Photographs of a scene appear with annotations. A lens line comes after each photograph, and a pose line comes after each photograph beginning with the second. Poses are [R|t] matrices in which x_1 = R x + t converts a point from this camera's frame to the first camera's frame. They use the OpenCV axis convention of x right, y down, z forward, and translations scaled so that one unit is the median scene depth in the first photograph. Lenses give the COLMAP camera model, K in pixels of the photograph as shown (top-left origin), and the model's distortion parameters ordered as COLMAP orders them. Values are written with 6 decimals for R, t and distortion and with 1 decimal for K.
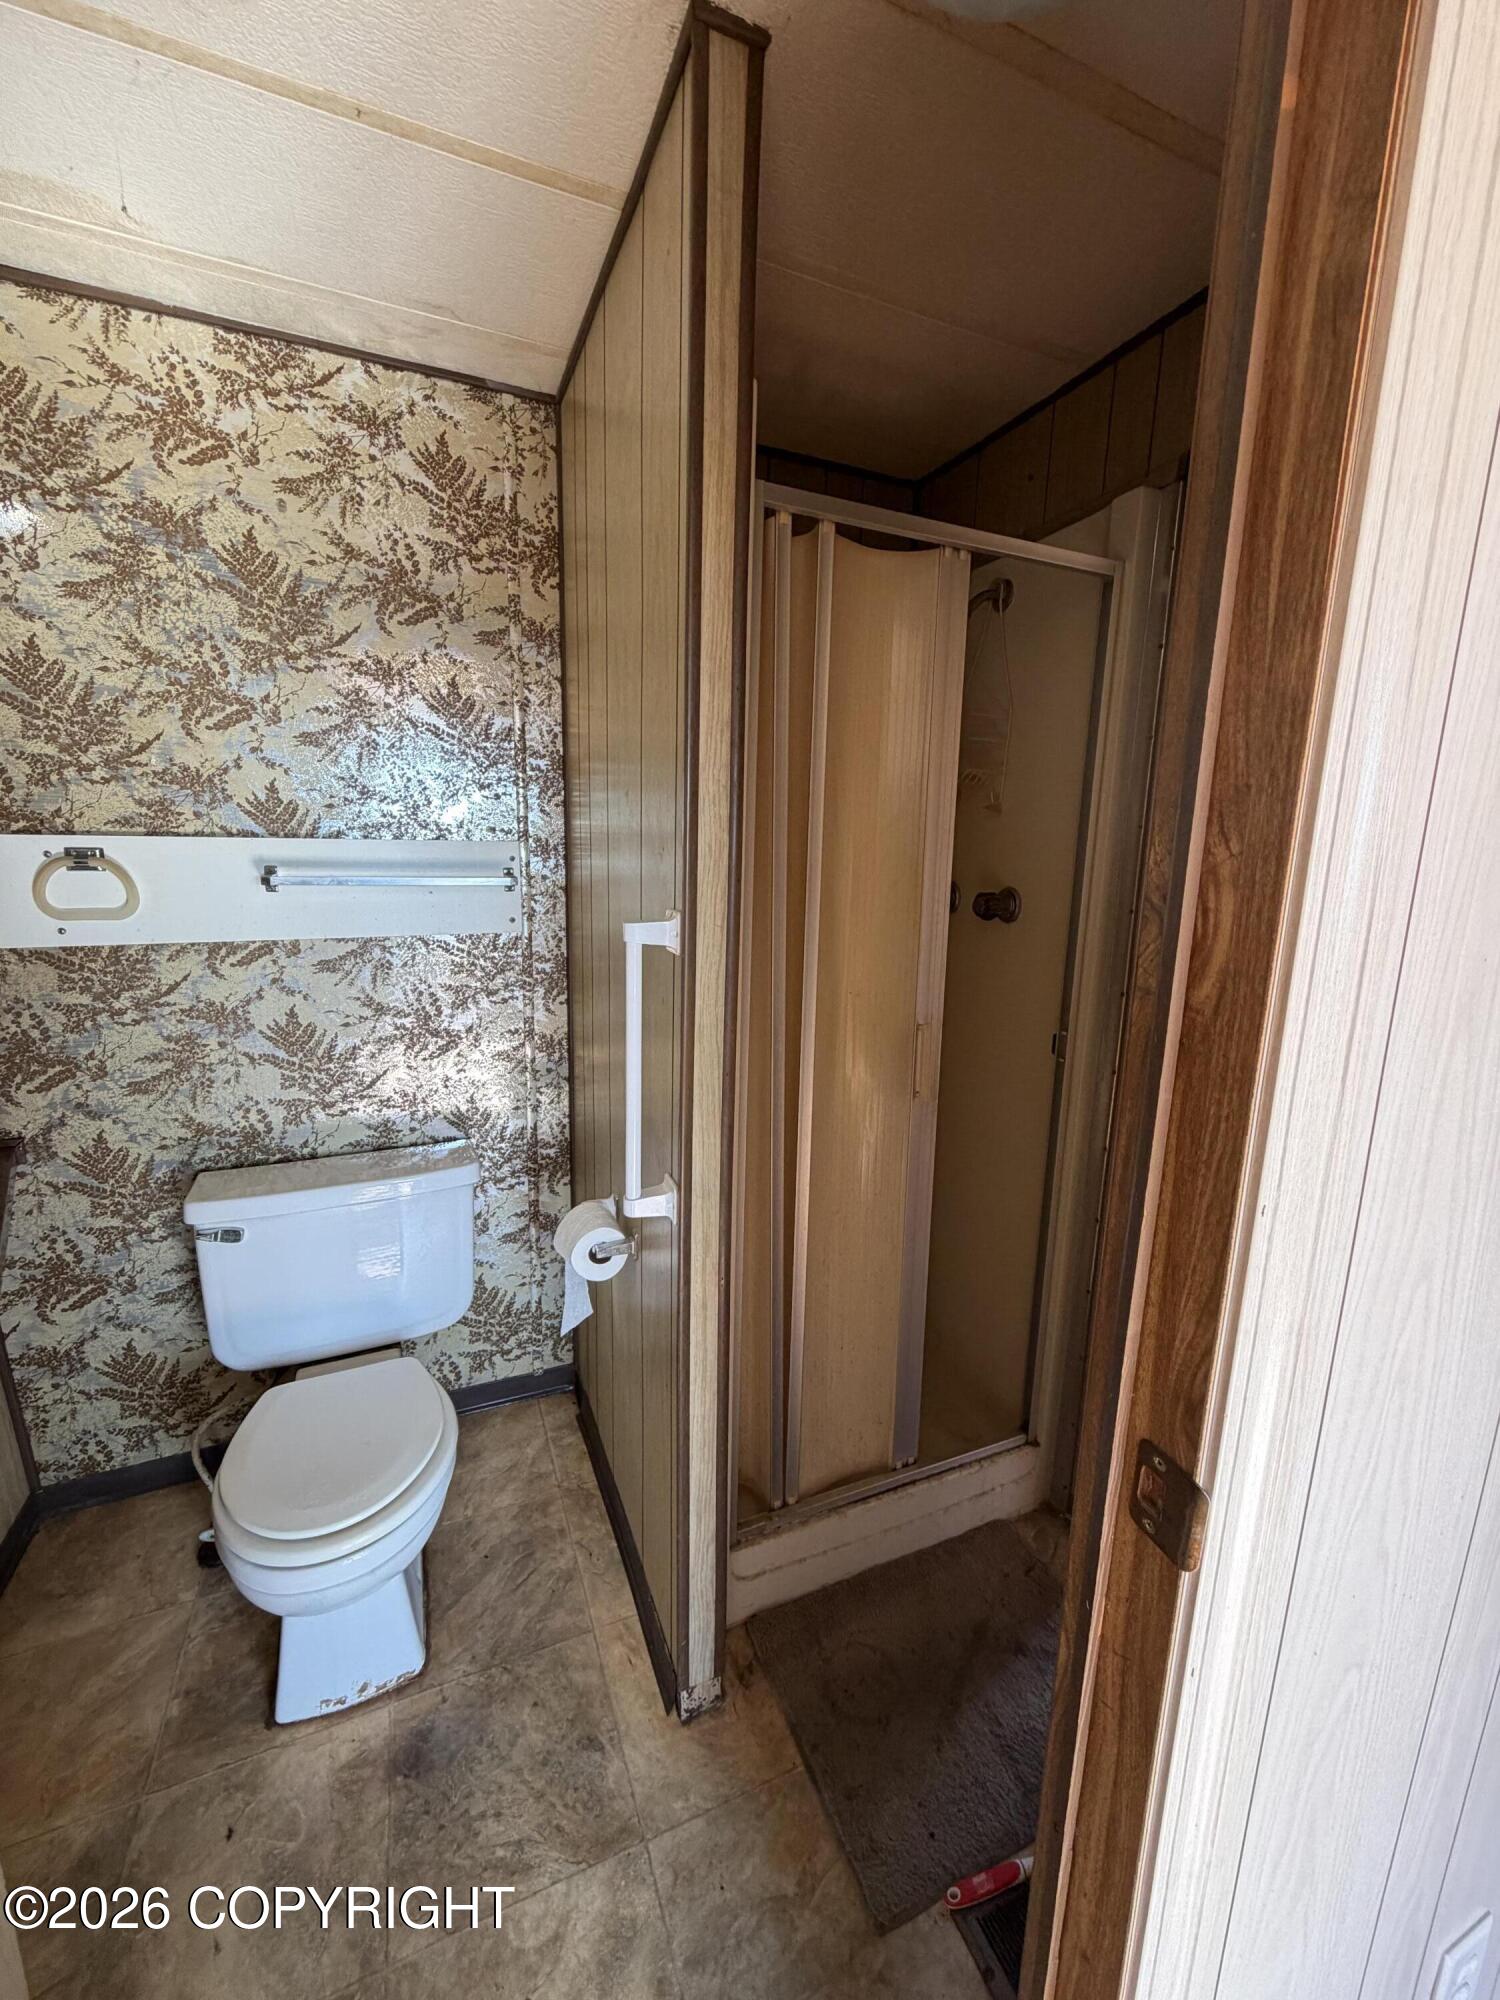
lens RADIAL K [[800.3, 0, 754.1], [0, 800.3, 997.1], [0, 0, 1]] dist [0.003936, -0.000584]
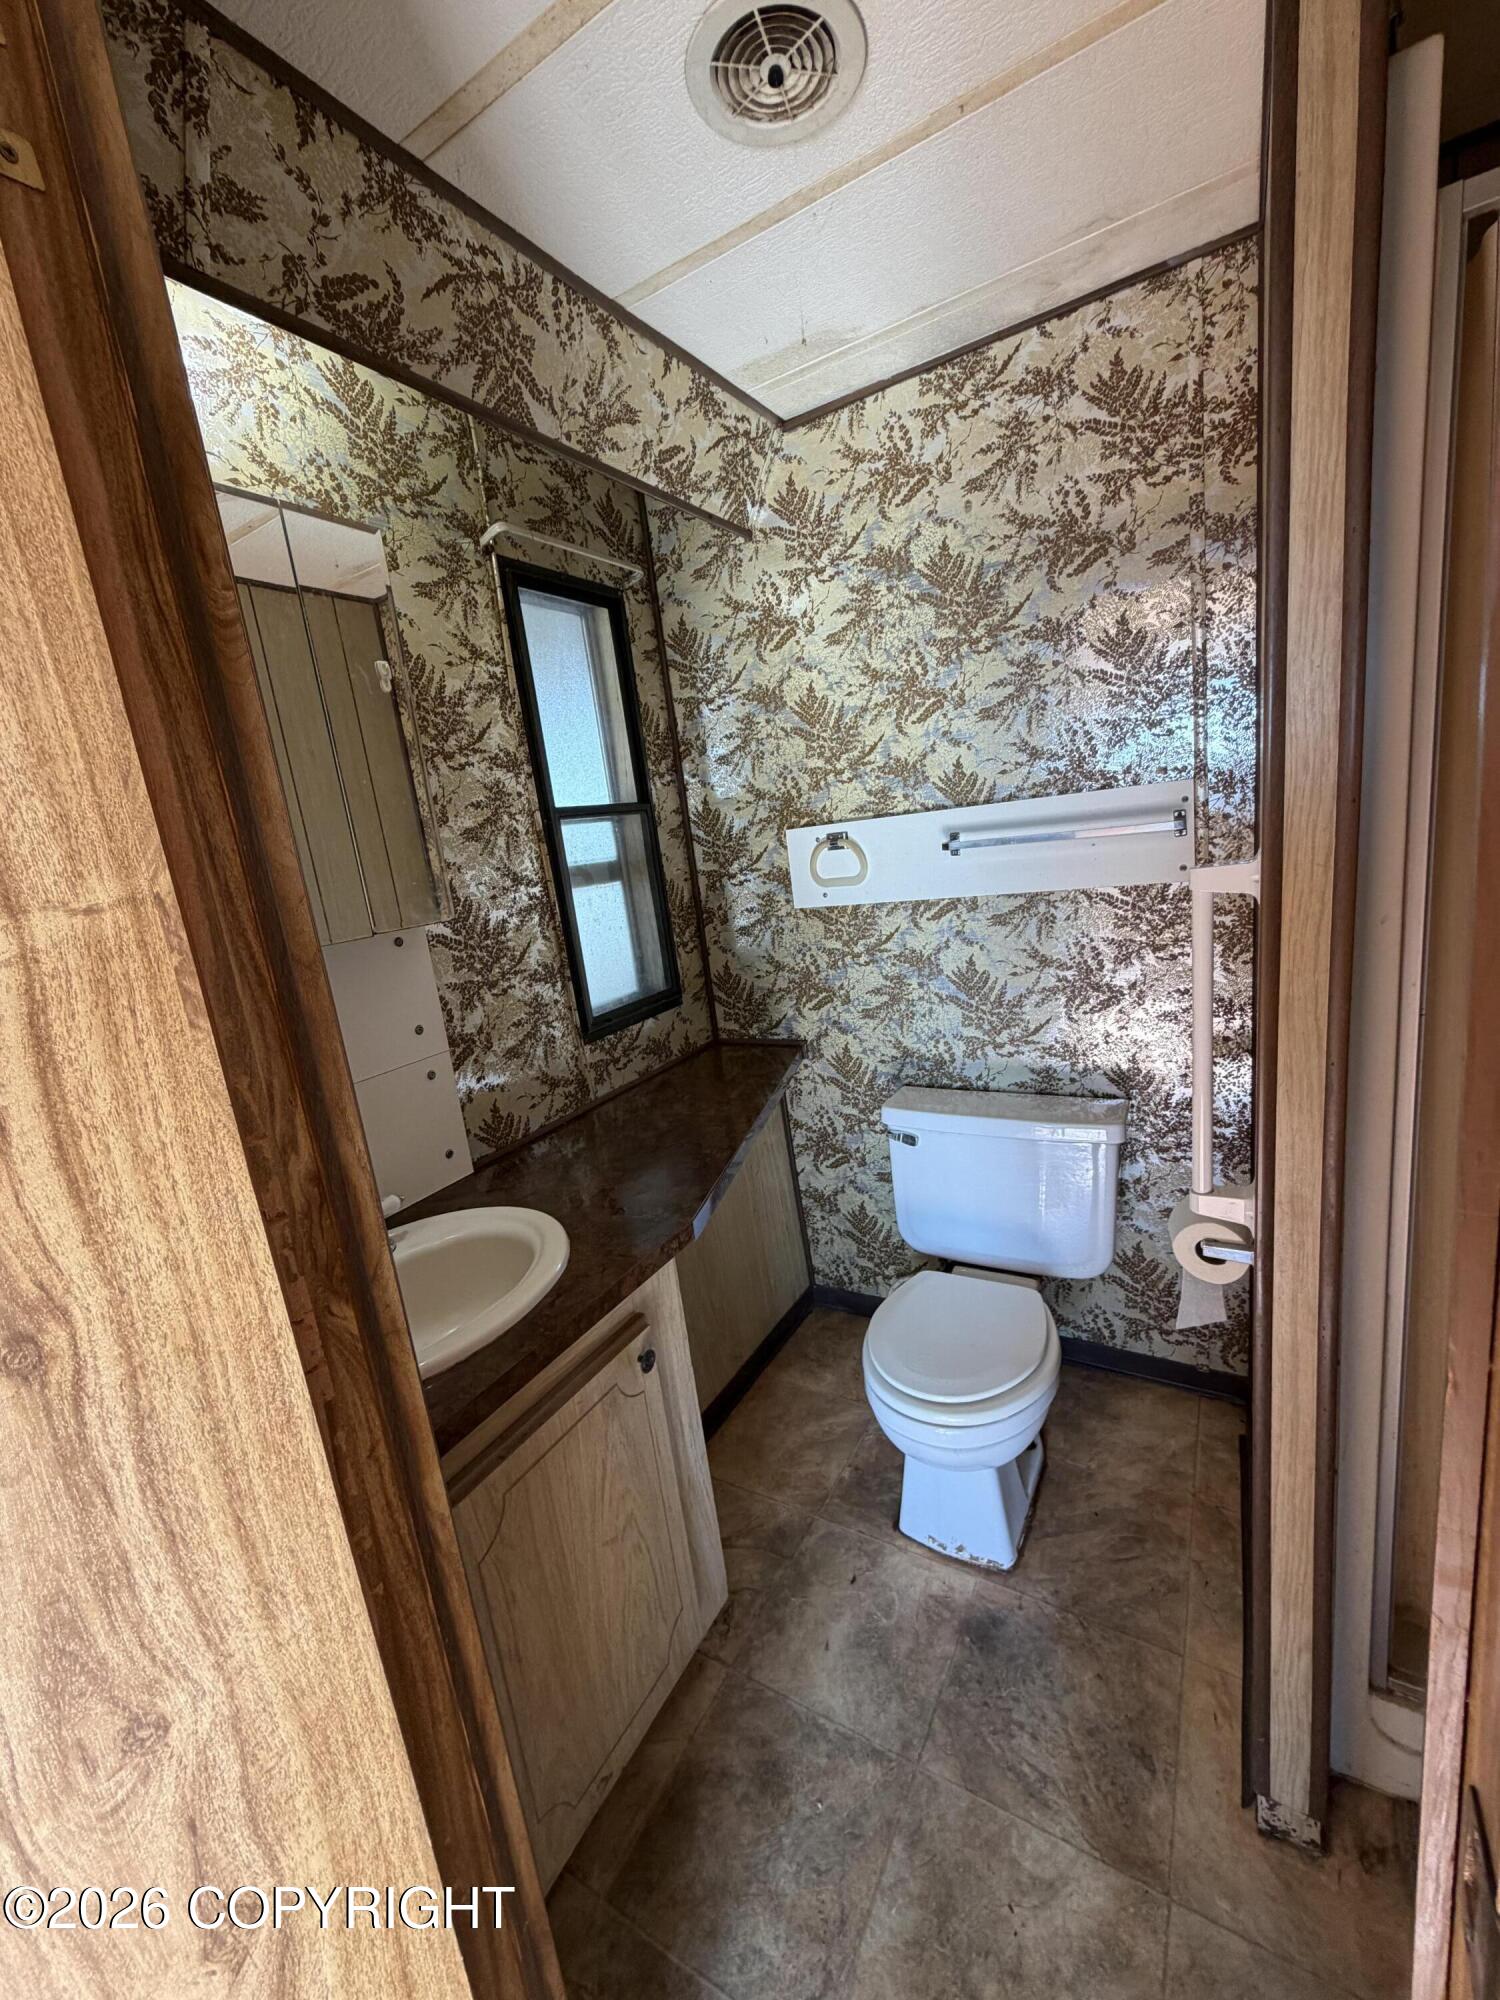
lens RADIAL K [[800.3, 0, 754.5], [0, 800.3, 997.6], [0, 0, 1]] dist [0.003936, -0.000584]
pose [[0.582878, 0.075212, -0.809072, 0.180292], [-0.028512, 0.996987, 0.072141, -0.002170], [0.812060, -0.018981, 0.583266, 0.087882]]
